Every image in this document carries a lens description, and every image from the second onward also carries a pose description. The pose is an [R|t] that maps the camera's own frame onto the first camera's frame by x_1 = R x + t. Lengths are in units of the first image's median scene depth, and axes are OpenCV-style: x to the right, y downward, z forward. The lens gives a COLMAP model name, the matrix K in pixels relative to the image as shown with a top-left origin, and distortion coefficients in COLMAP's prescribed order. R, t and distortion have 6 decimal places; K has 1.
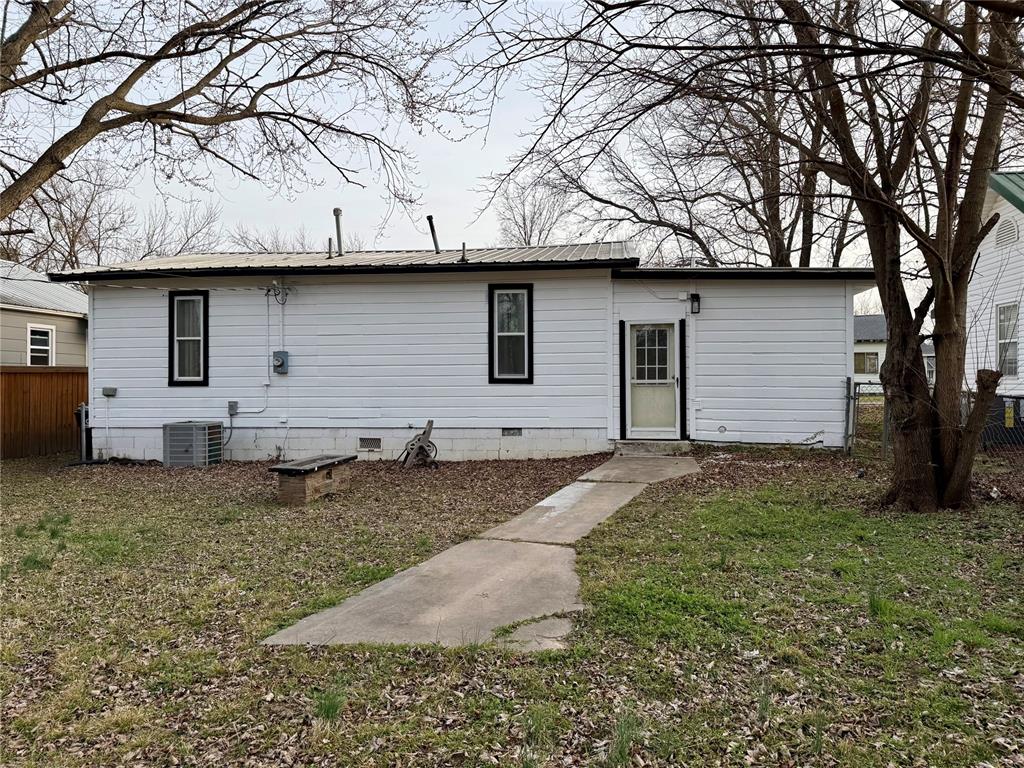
lens RADIAL K [[713.7, 0, 515.0], [0, 713.7, 383.0], [0, 0, 1]] dist [0.038540, -0.015110]
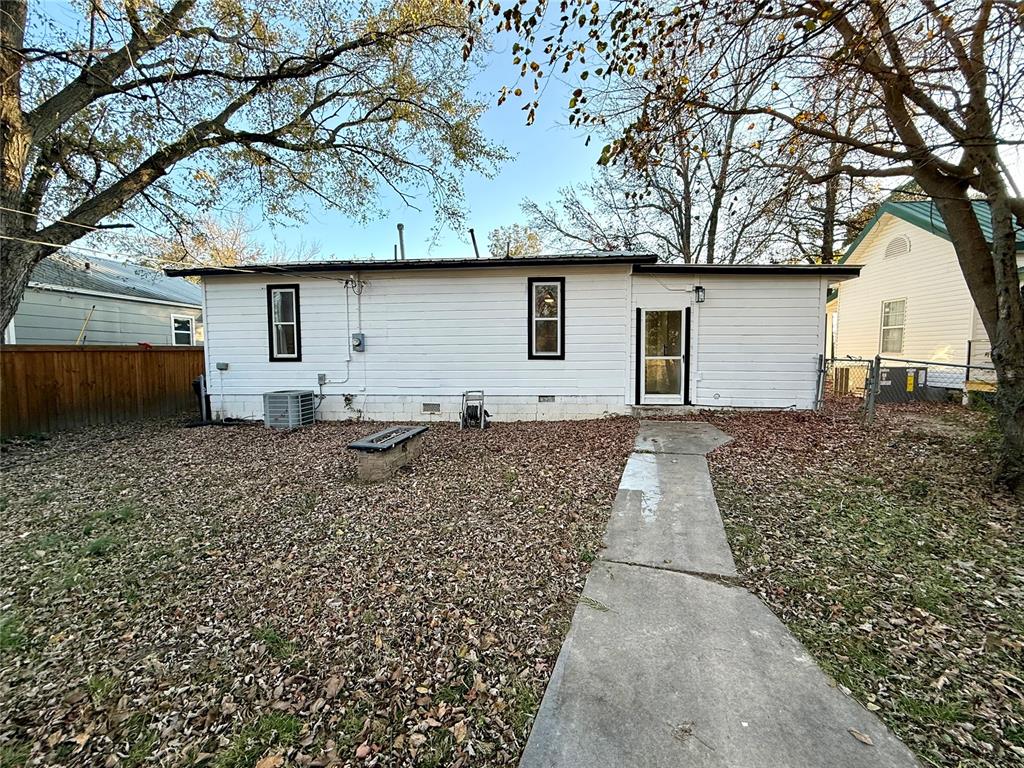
lens RADIAL K [[418.6, 0, 509.5], [0, 418.6, 385.1], [0, 0, 1]] dist [0.001394, 0.000168]
pose [[0.999755, -0.002276, 0.022003, -0.084350], [0.000741, 0.997580, 0.069527, -0.005614], [-0.022108, -0.069494, 0.997337, 0.275422]]
